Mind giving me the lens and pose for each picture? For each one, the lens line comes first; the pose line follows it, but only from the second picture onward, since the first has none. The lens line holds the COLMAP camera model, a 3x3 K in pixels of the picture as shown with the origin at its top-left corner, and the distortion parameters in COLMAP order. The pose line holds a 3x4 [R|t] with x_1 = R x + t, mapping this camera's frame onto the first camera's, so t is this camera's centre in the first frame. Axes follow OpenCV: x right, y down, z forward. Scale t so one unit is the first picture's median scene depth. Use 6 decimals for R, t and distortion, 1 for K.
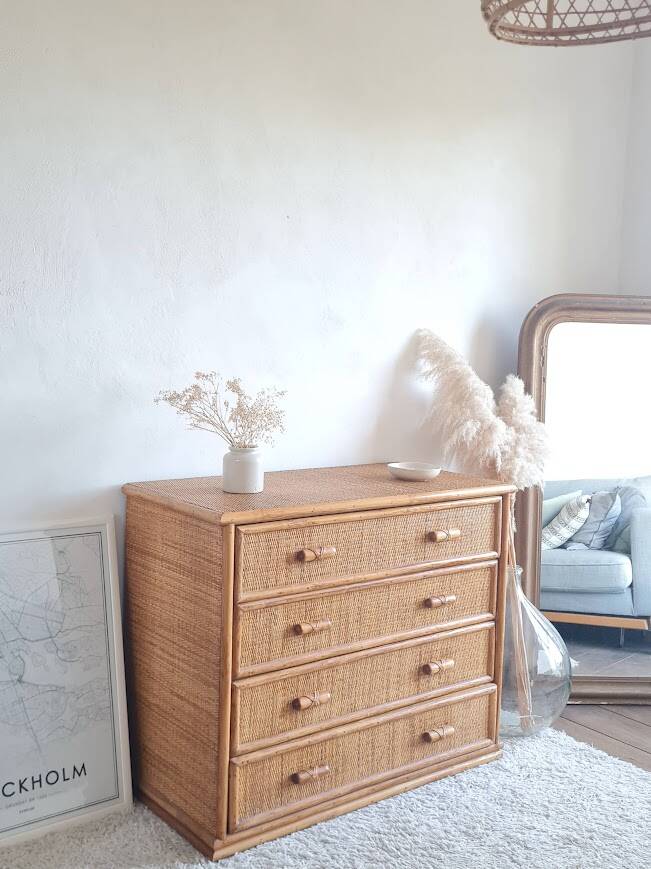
lens RADIAL K [[984.0, 0, 350.0], [0, 984.0, 413.5], [0, 0, 1]] dist [0.018858, 0.000000]
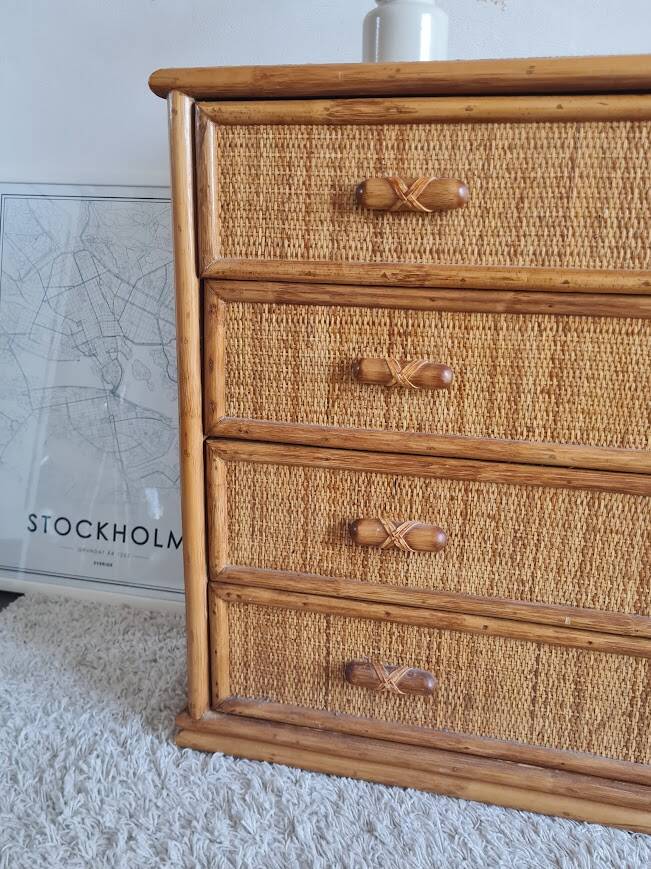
lens RADIAL K [[824.4, 0, 324.9], [0, 824.4, 439.1], [0, 0, 1]] dist [0.032921, 0.000000]
pose [[0.588644, 0.184212, -0.787124, 0.231542], [-0.062332, 0.981135, 0.183002, 0.177769], [0.805985, -0.058660, 0.589022, 0.742287]]
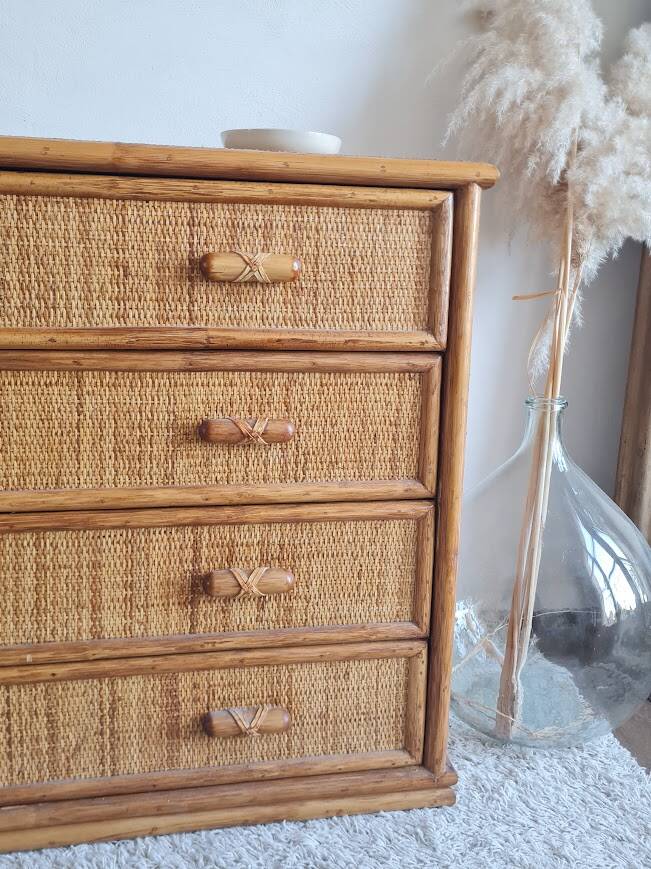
lens RADIAL K [[824.4, 0, 331.2], [0, 824.4, 423.9], [0, 0, 1]] dist [0.032921, 0.000000]
pose [[0.882017, 0.088042, -0.462920, 0.313096], [-0.036357, 0.992177, 0.119429, 0.158475], [0.469814, -0.088508, 0.878317, 0.778449]]
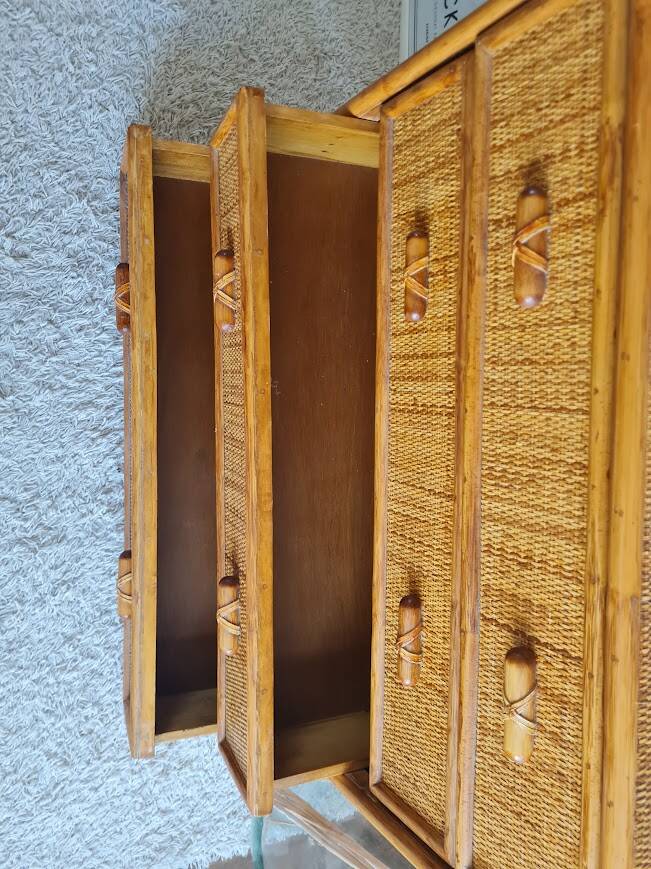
lens RADIAL K [[664.3, 0, 323.3], [0, 664.3, 425.4], [0, 0, 1]] dist [0.050985, -0.041802]
pose [[-0.548526, 0.776326, -0.310544, 0.145033], [-0.561261, -0.066572, 0.824957, -0.033760], [0.619762, 0.626807, 0.472238, 0.847278]]
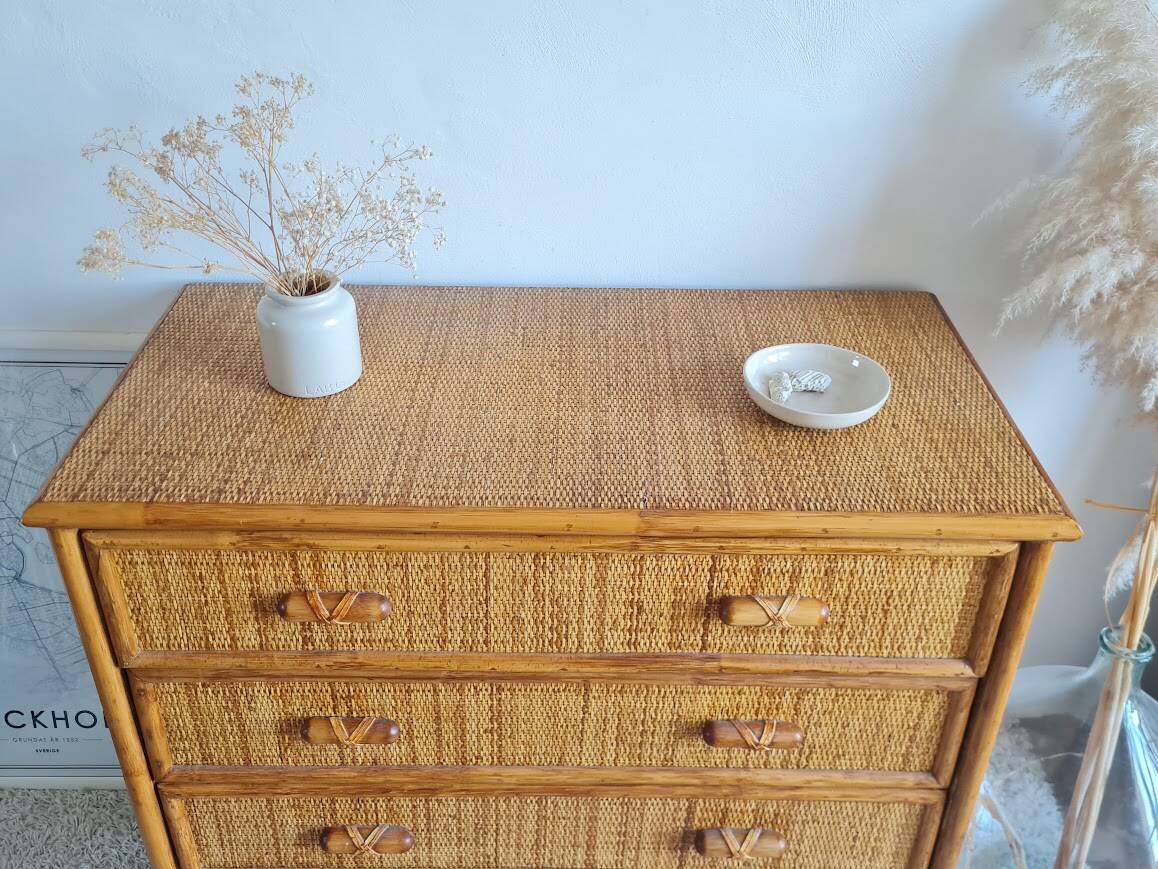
lens RADIAL K [[1098.6, 0, 570.8], [0, 1098.6, 422.4], [0, 0, 1]] dist [0.032921, 0.000000]
pose [[0.770128, 0.320180, -0.551713, 0.265416], [-0.036455, 0.885582, 0.463050, -0.139100], [0.636846, -0.336495, 0.693684, 0.751314]]
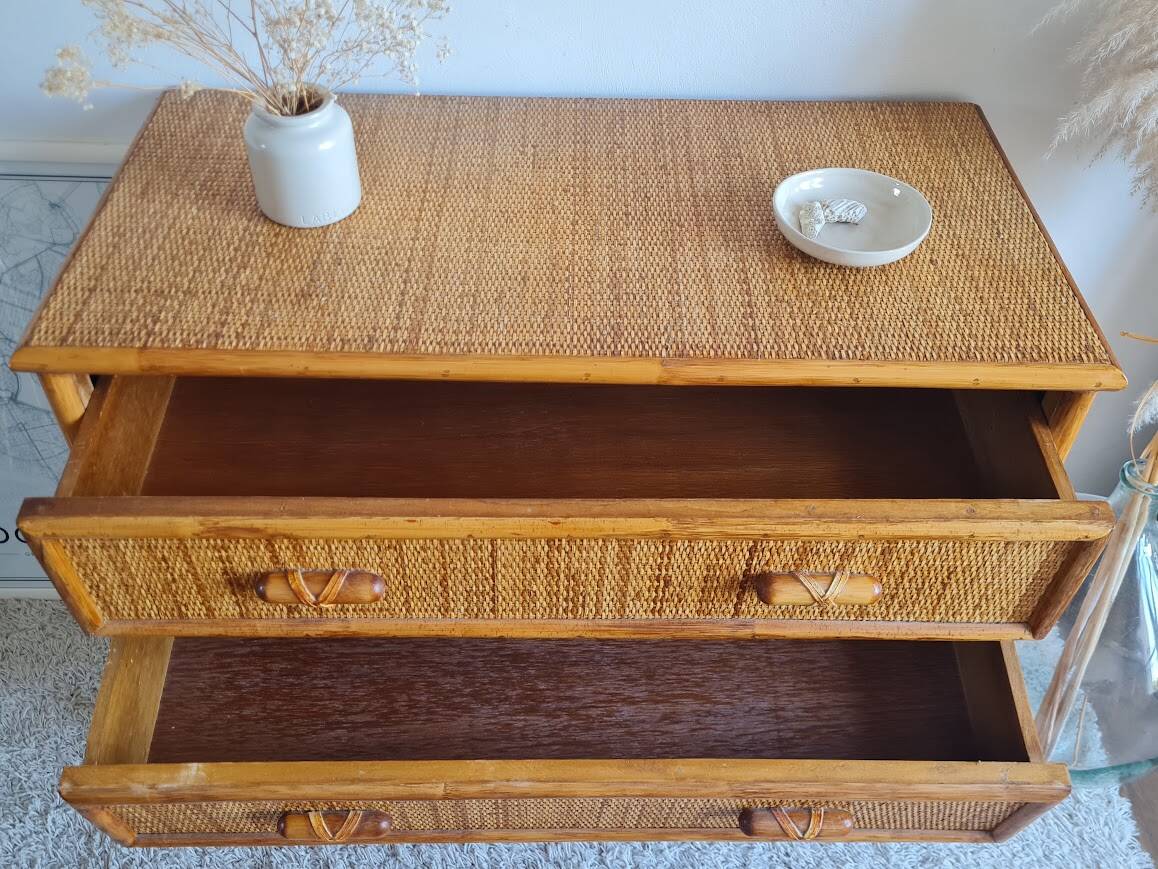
lens RADIAL K [[1096.0, 0, 567.3], [0, 1096.0, 425.2], [0, 0, 1]] dist [0.033419, 0.000000]
pose [[0.769721, 0.426392, -0.475099, 0.236958], [-0.040734, 0.775515, 0.630013, -0.145795], [0.637079, -0.465582, 0.614299, 0.771506]]
